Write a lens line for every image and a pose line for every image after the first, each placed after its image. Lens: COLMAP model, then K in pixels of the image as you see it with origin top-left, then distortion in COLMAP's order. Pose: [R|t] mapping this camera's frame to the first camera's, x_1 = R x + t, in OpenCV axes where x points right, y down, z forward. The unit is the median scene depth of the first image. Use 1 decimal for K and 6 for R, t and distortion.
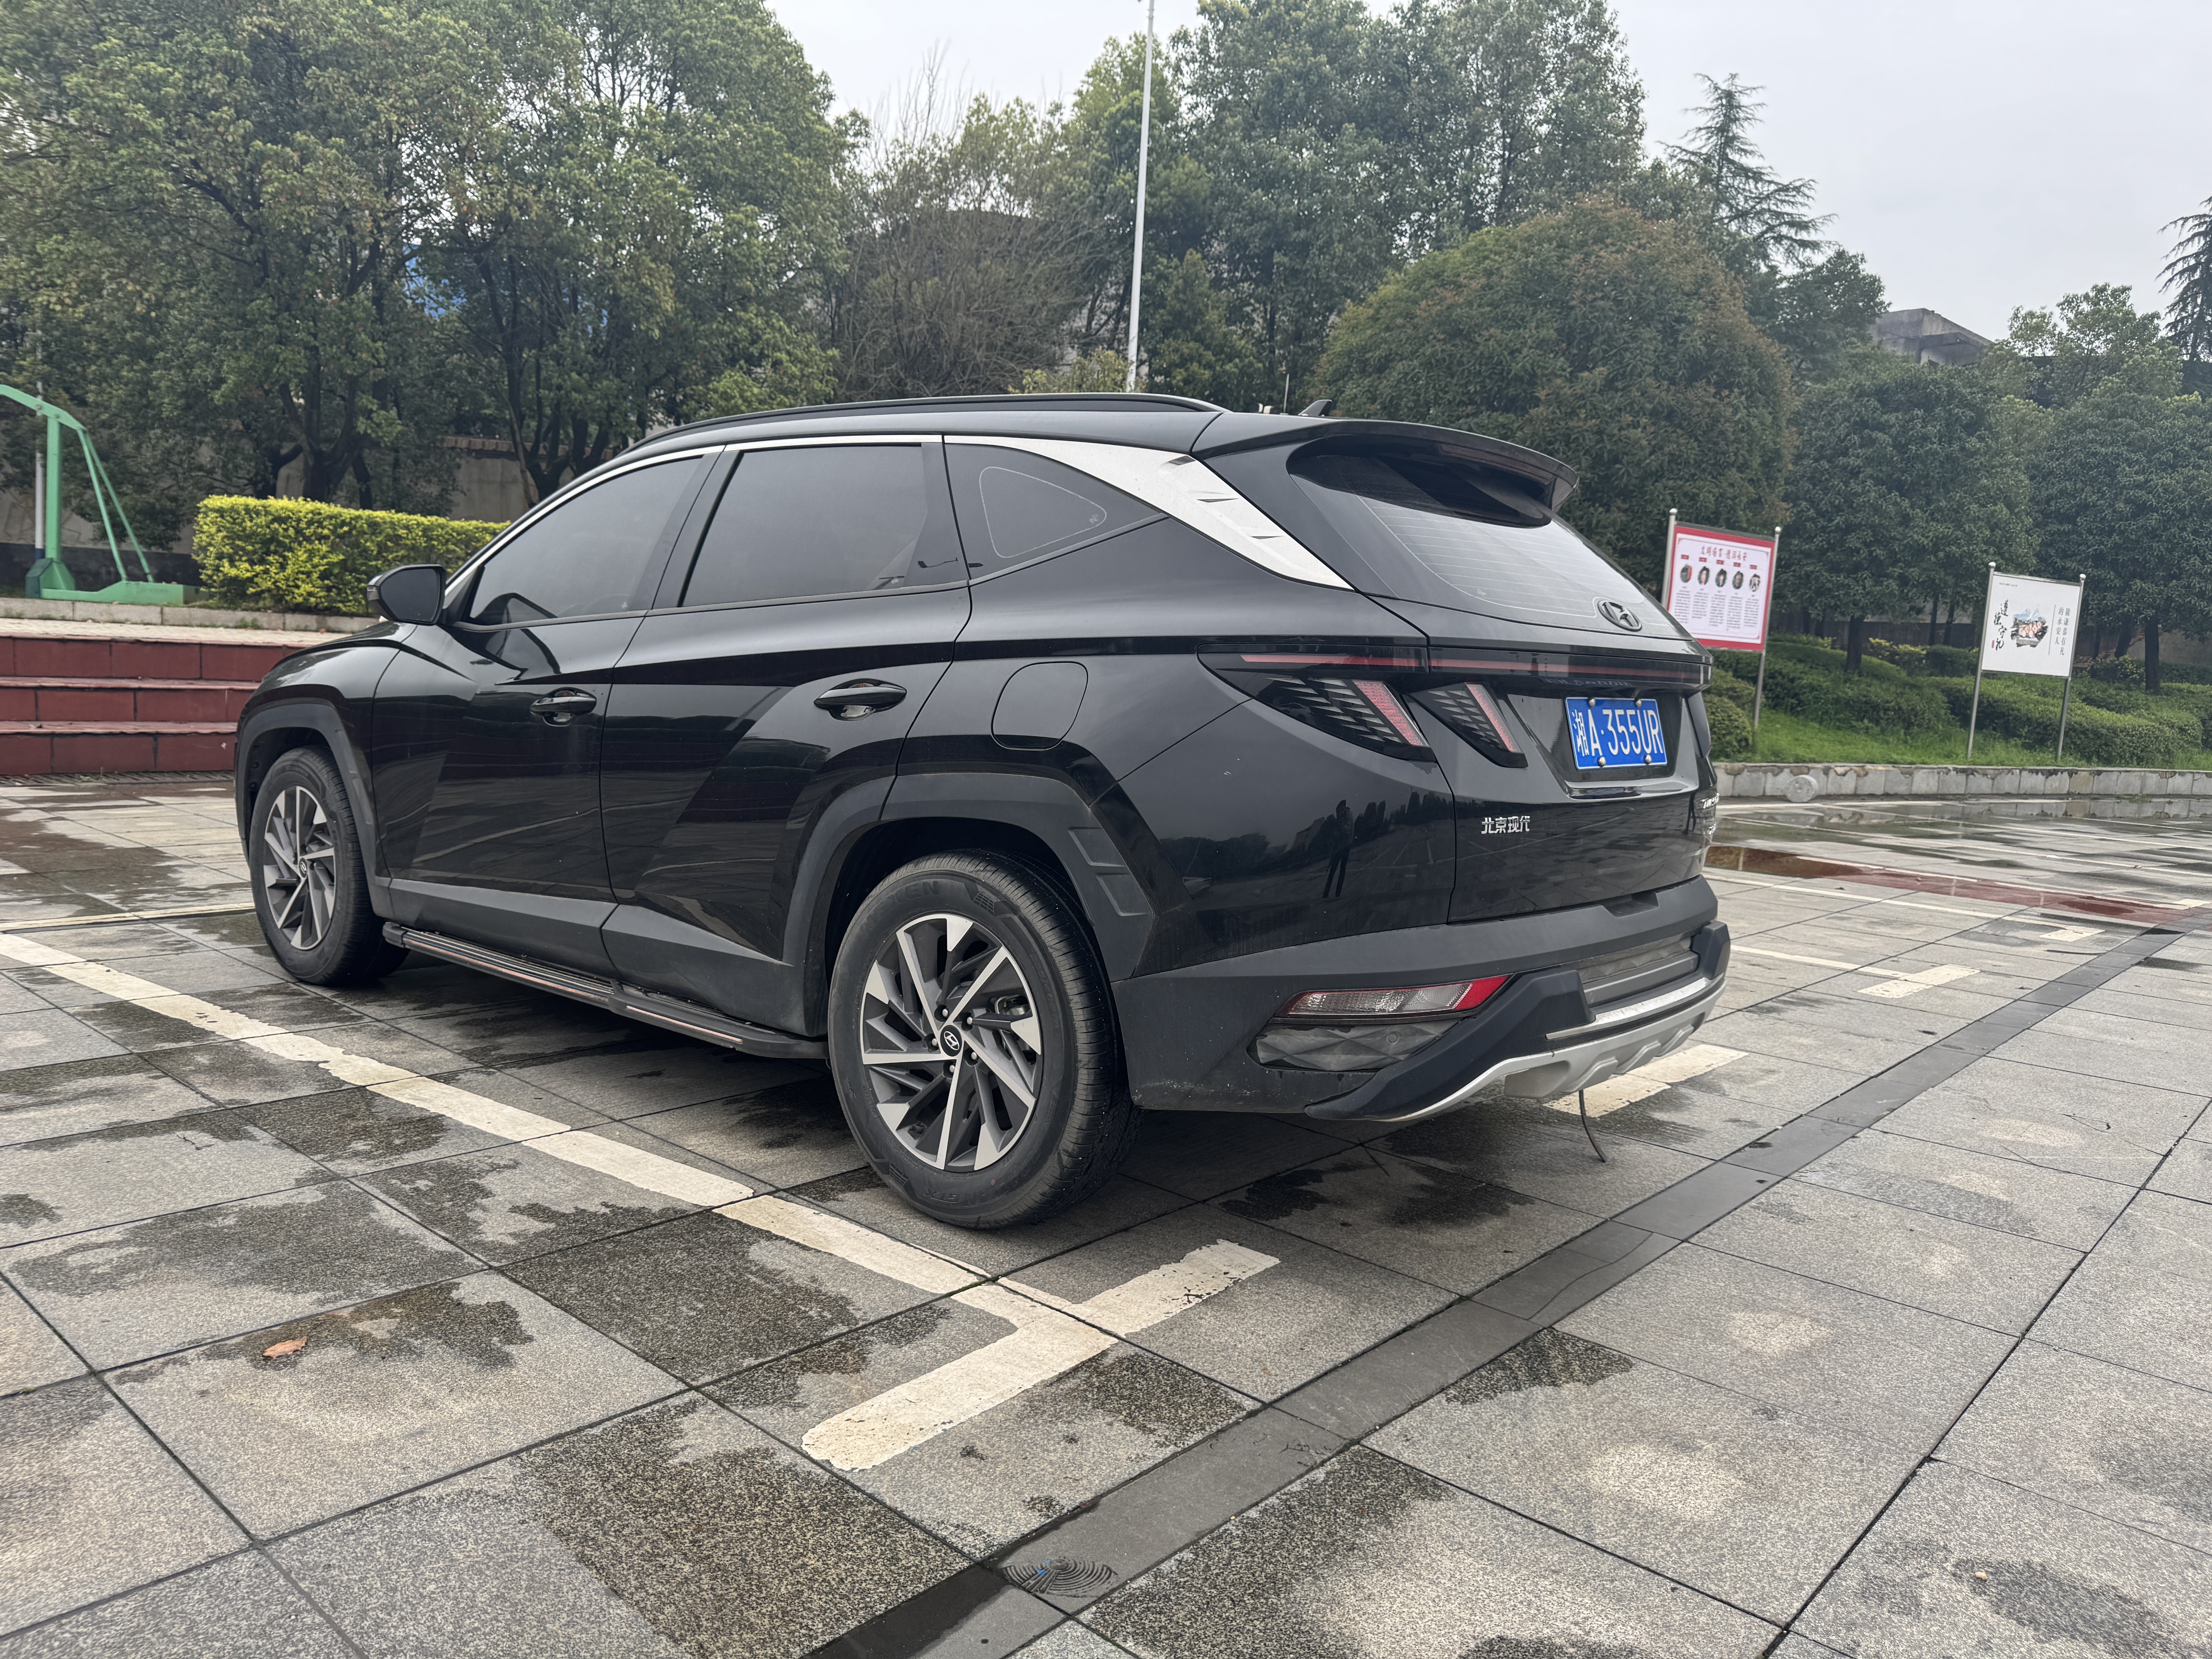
lens RADIAL K [[1548.2, 0, 1106.0], [0, 1548.2, 829.5], [0, 0, 1]] dist [0.086351, -0.094775]
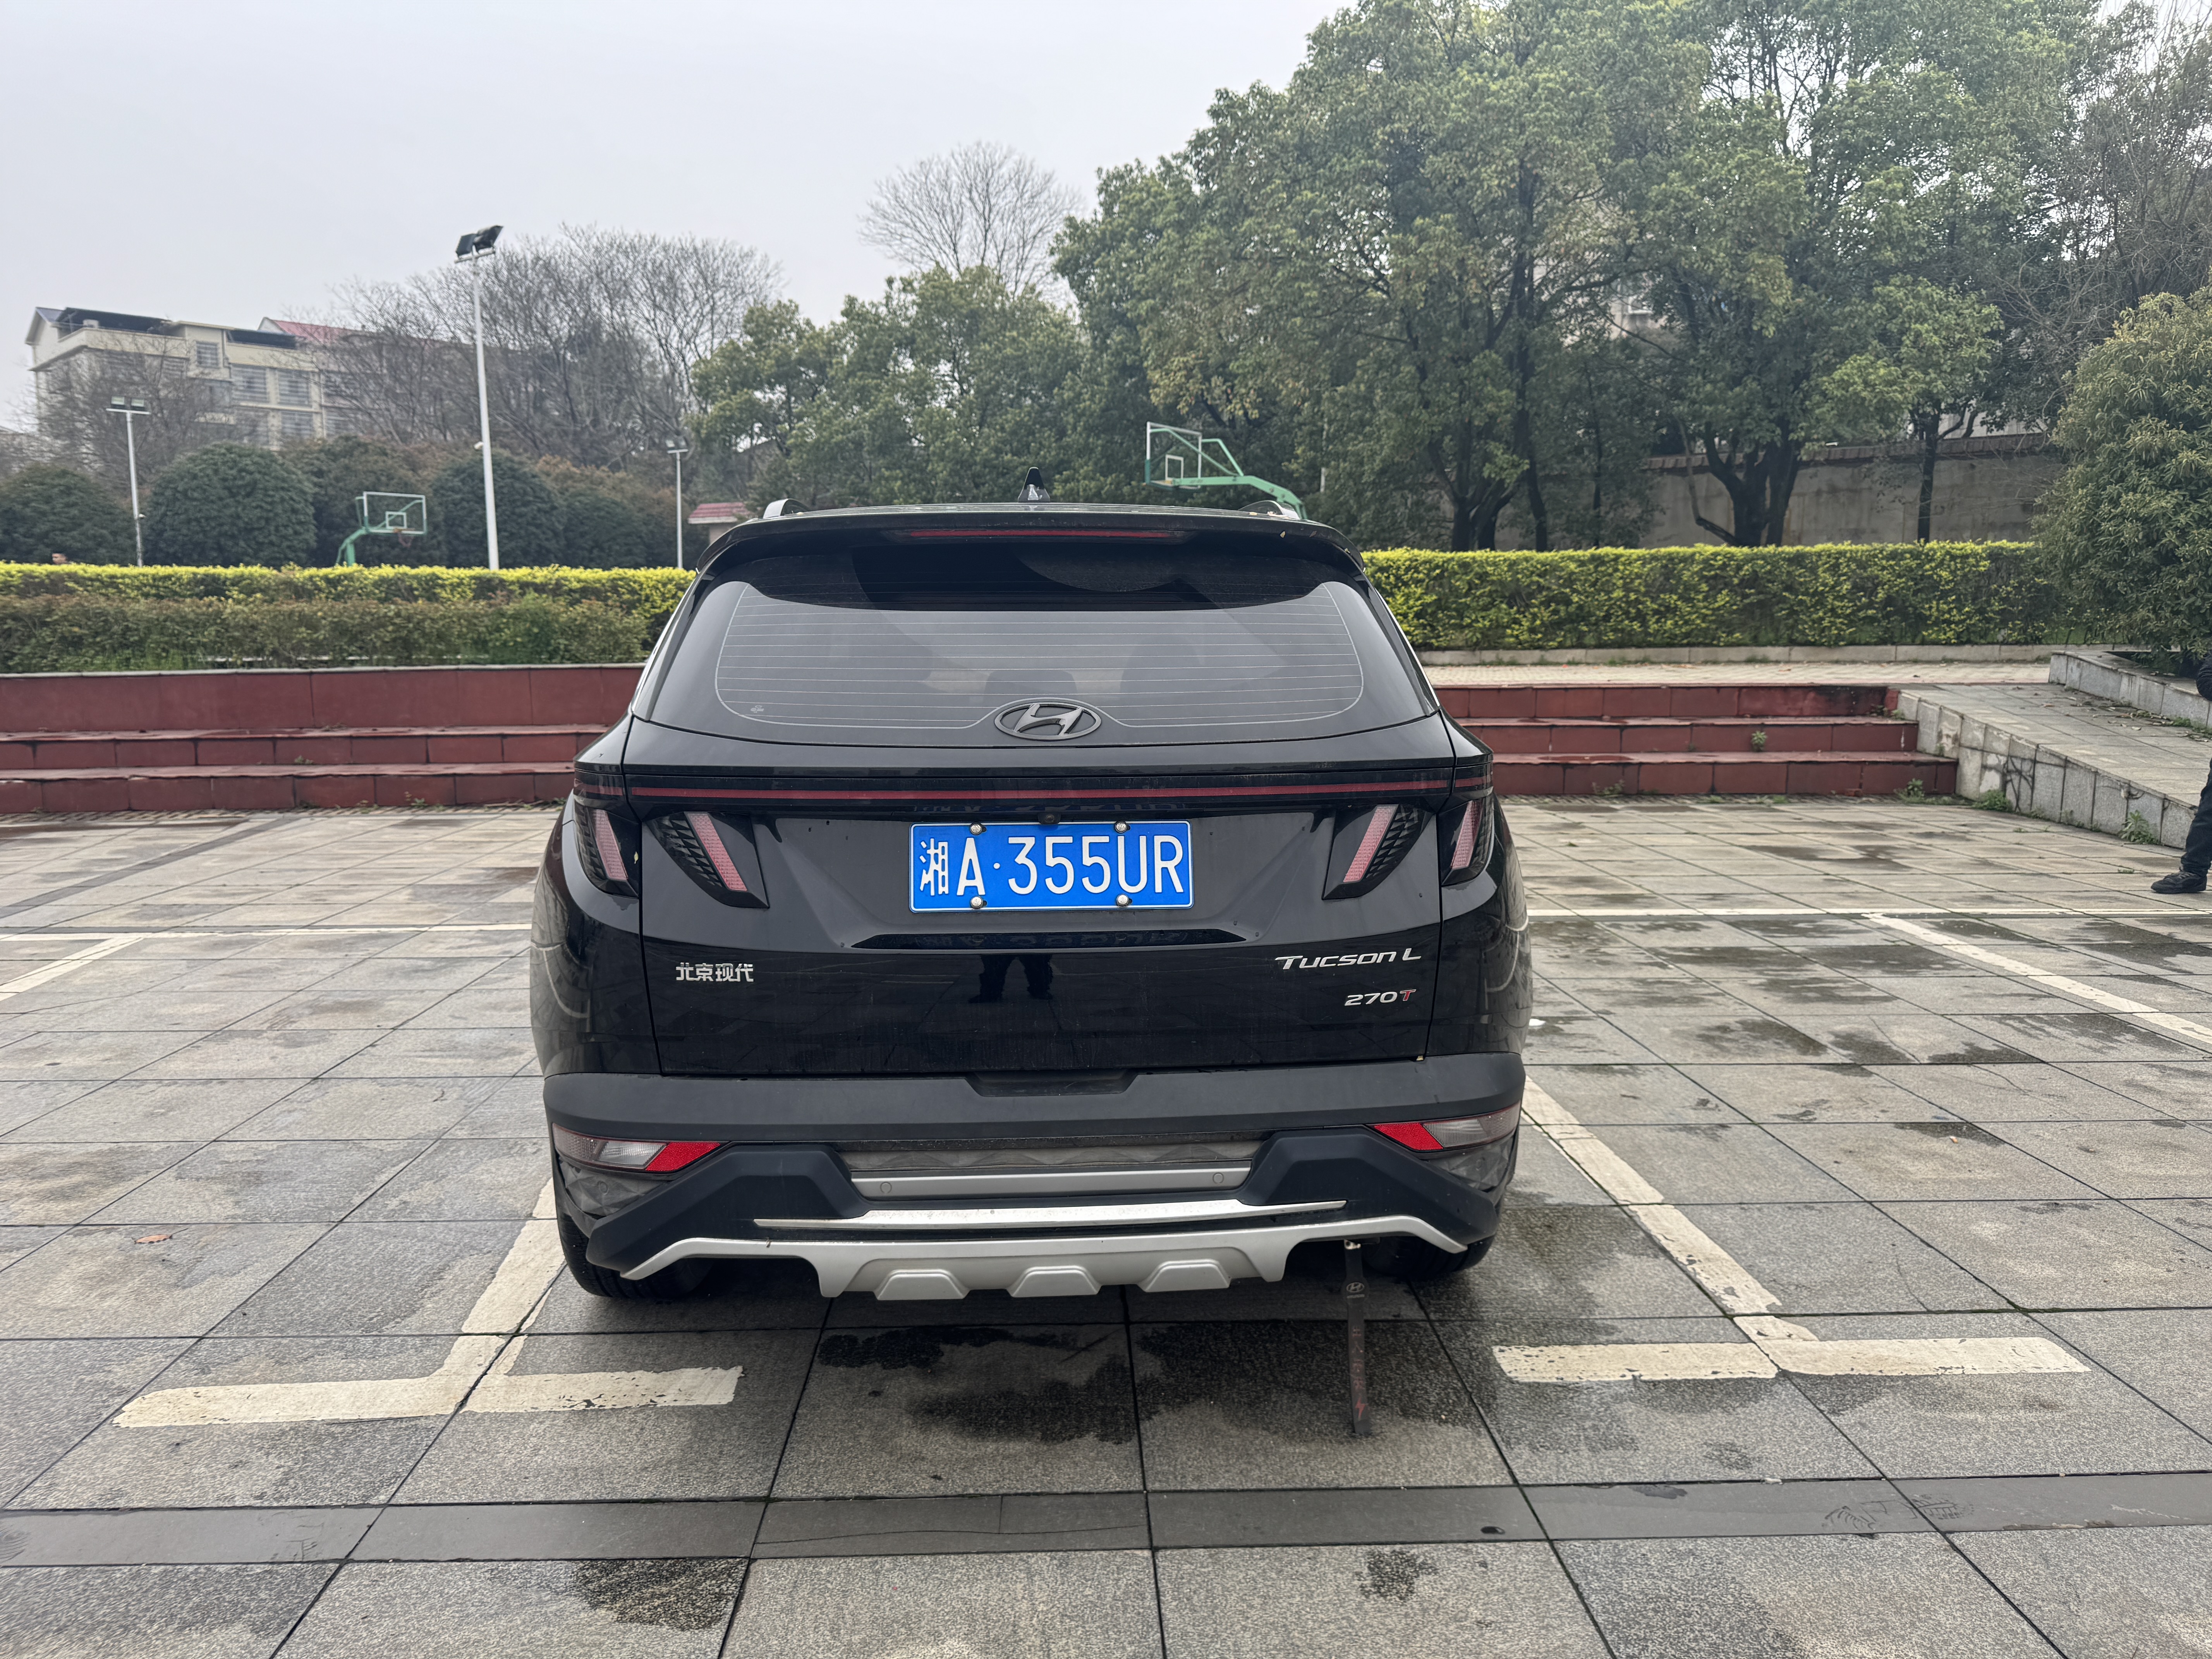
lens RADIAL K [[1575.3, 0, 1098.9], [0, 1575.3, 786.3], [0, 0, 1]] dist [0.001769, -0.002611]
pose [[0.685176, 0.016268, -0.728196, 0.162034], [-0.039523, 0.999108, -0.014868, -0.015970], [0.727305, 0.038968, 0.685207, 0.082269]]
